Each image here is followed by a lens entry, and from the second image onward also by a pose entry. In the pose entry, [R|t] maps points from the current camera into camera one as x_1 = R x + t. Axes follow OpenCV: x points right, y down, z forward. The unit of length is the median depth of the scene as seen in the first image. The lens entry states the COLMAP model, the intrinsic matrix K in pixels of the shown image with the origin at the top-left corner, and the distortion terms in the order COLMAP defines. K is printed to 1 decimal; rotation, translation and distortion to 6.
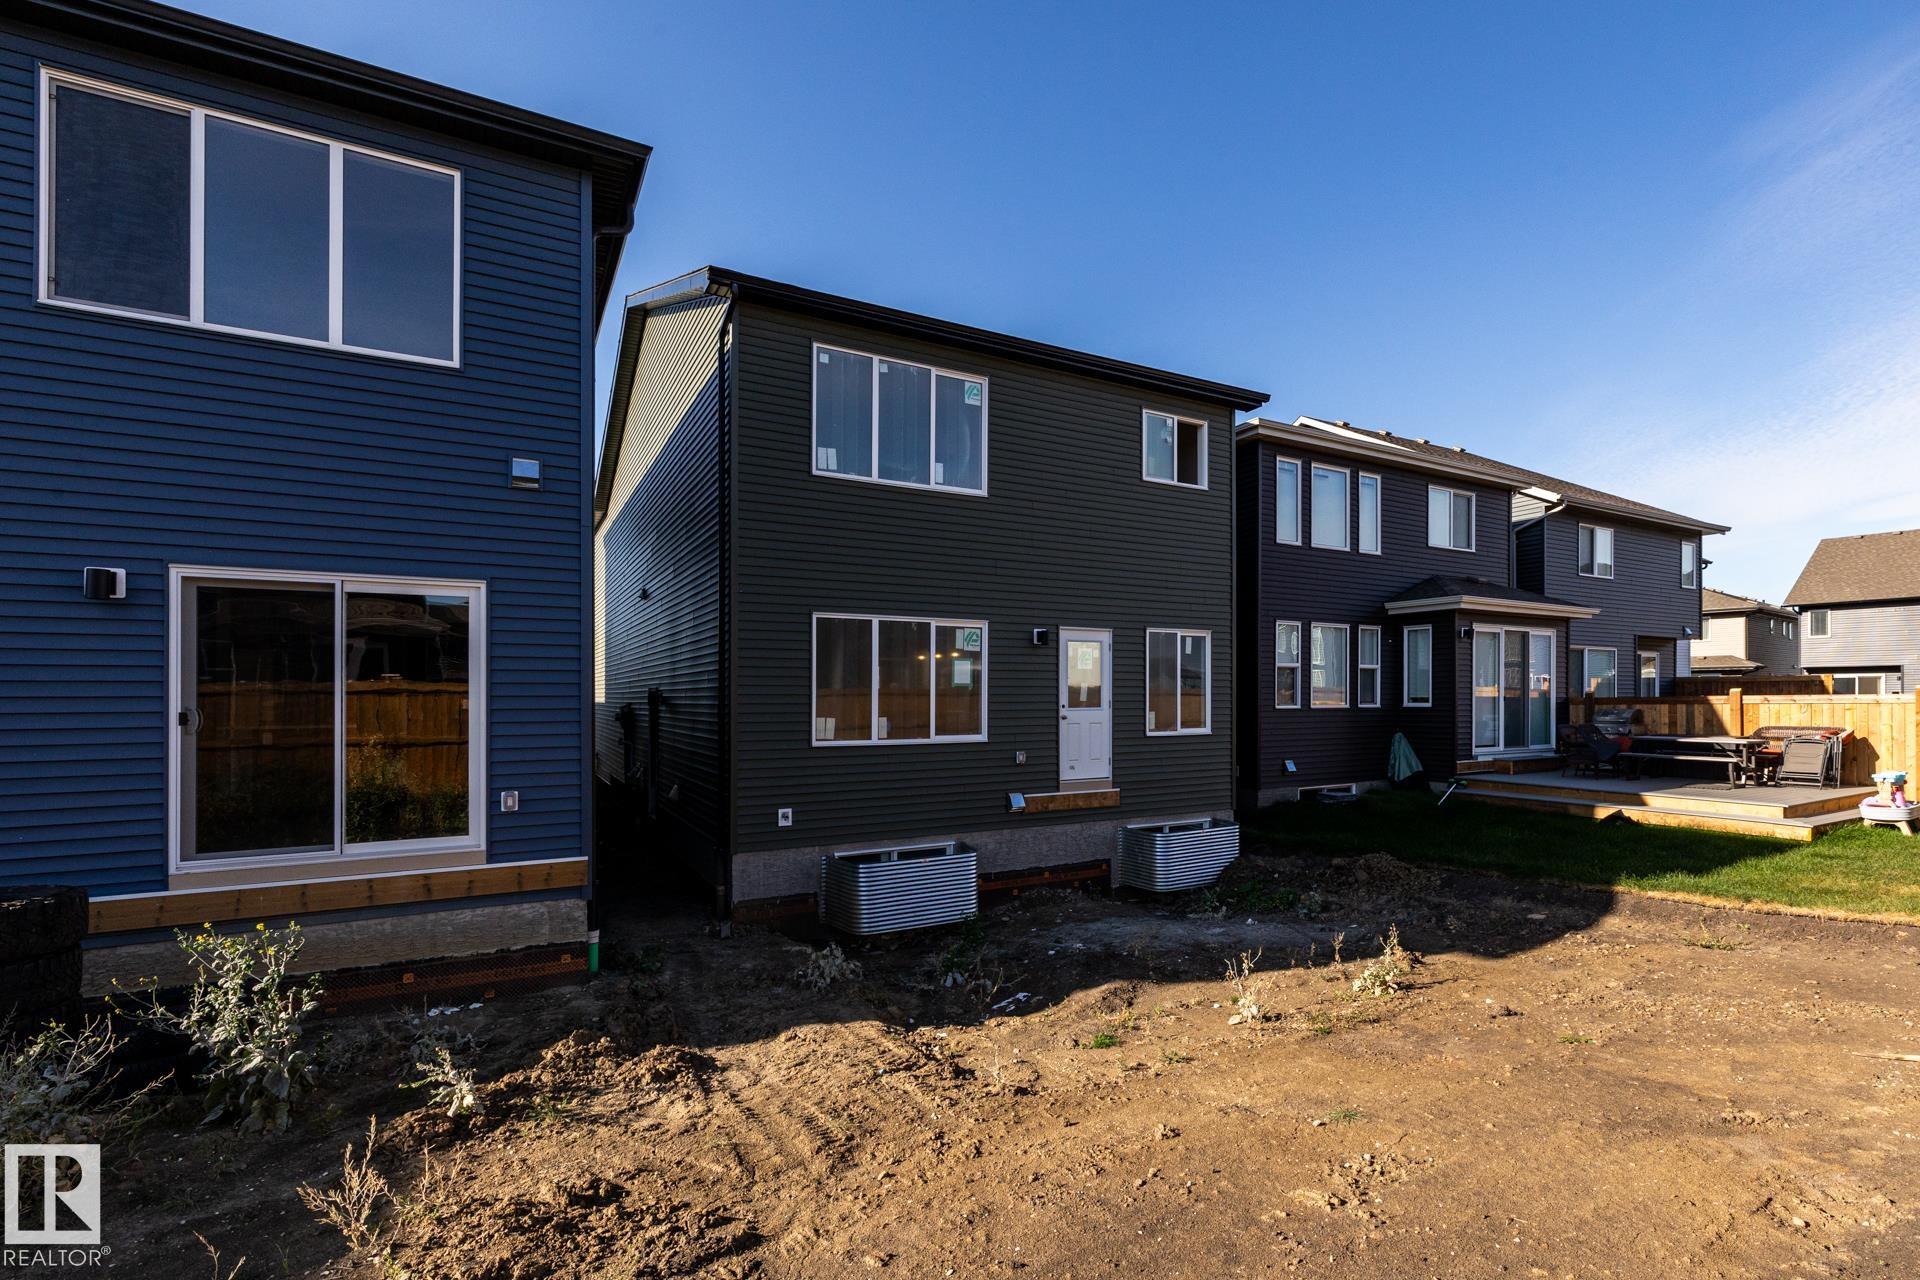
lens RADIAL K [[825.9, 0, 890.4], [0, 825.9, 695.7], [0, 0, 1]] dist [0.000591, -0.000176]
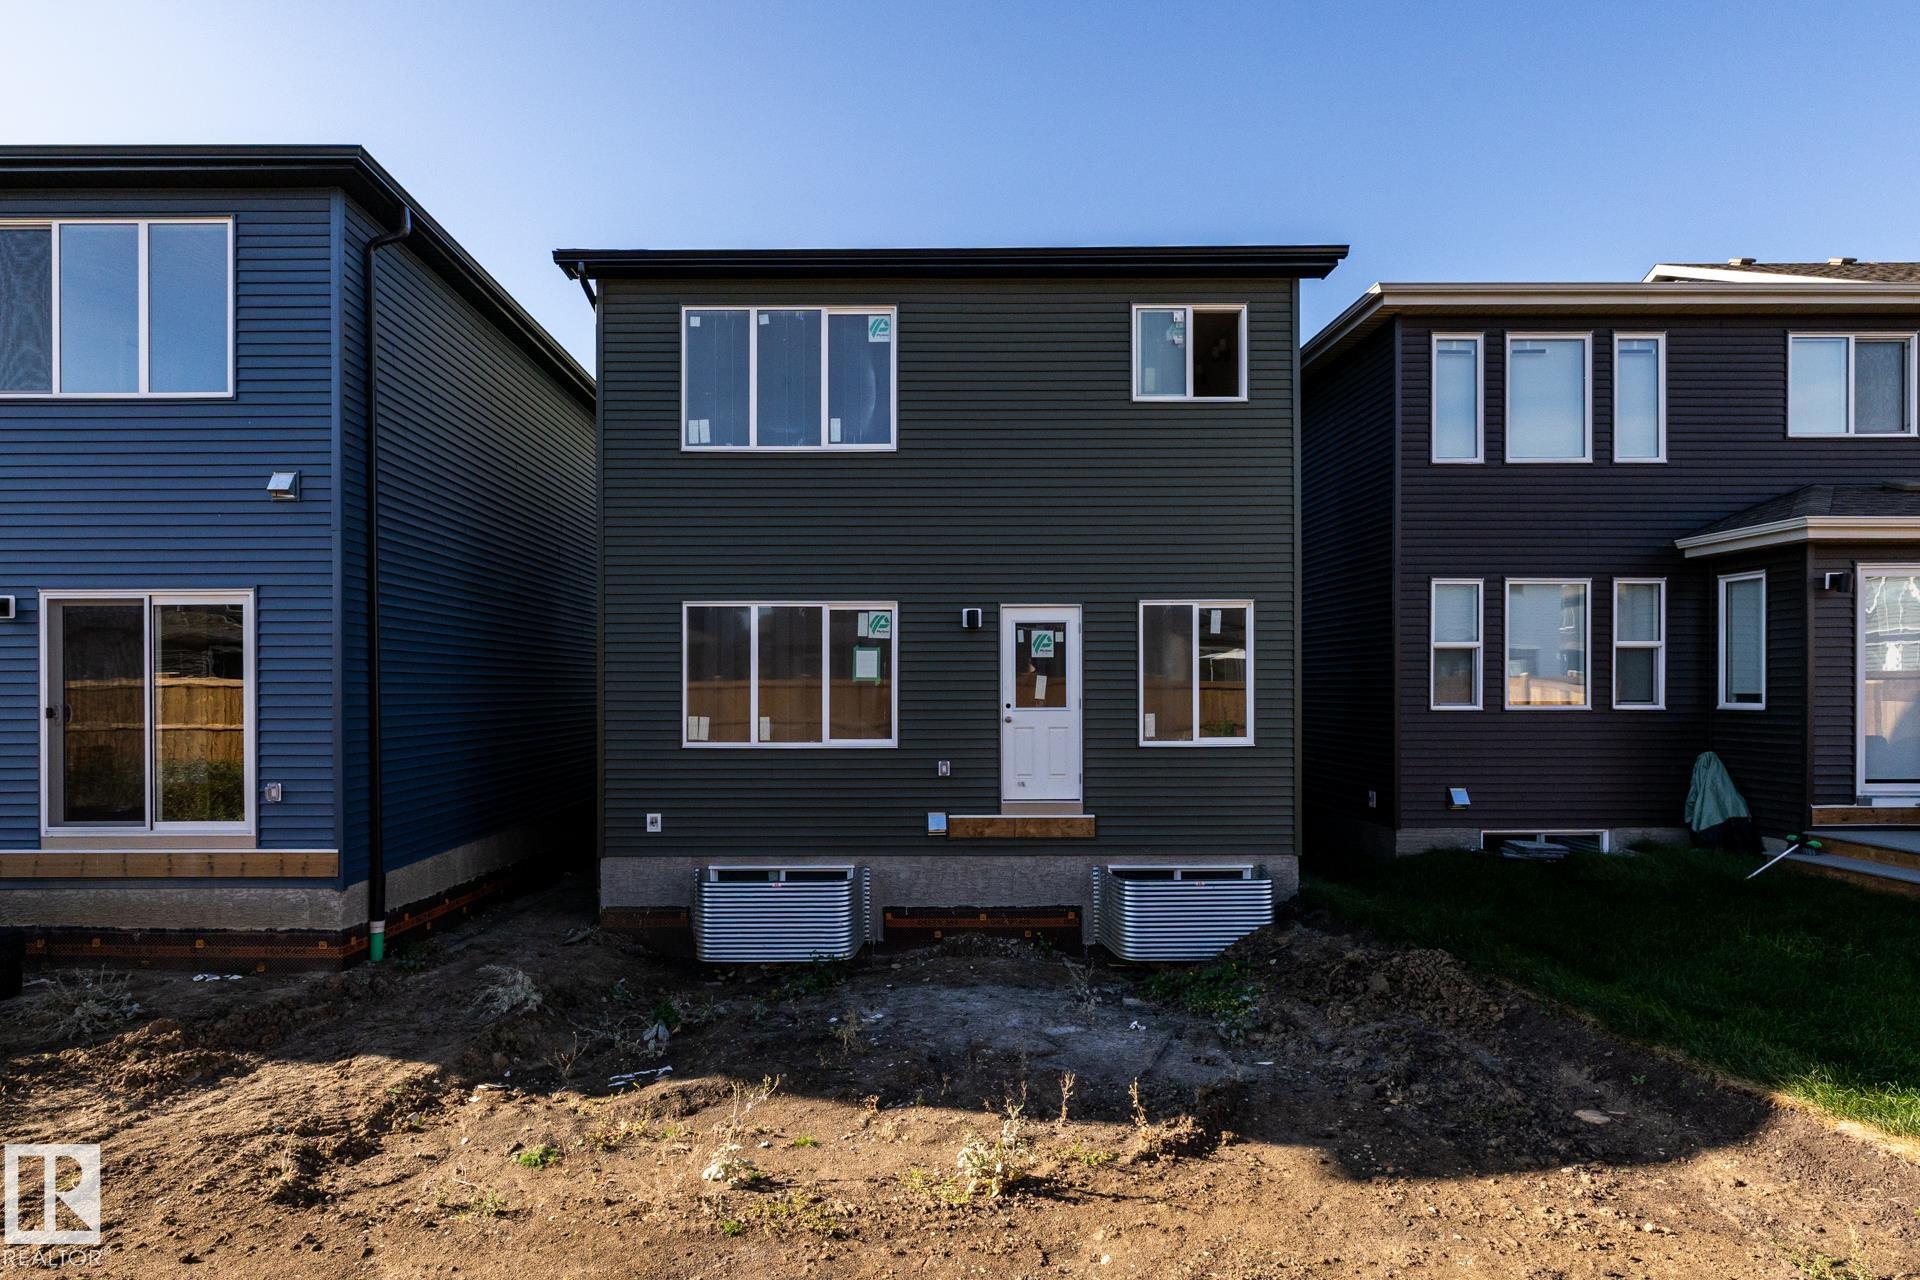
lens RADIAL K [[825.9, 0, 960.0], [0, 825.9, 690.8], [0, 0, 1]] dist [0.000591, -0.000176]
pose [[0.893886, -0.000113, -0.448294, 0.546903], [0.001799, 0.999993, 0.003336, -0.004259], [0.448291, -0.003789, 0.893880, 0.292492]]
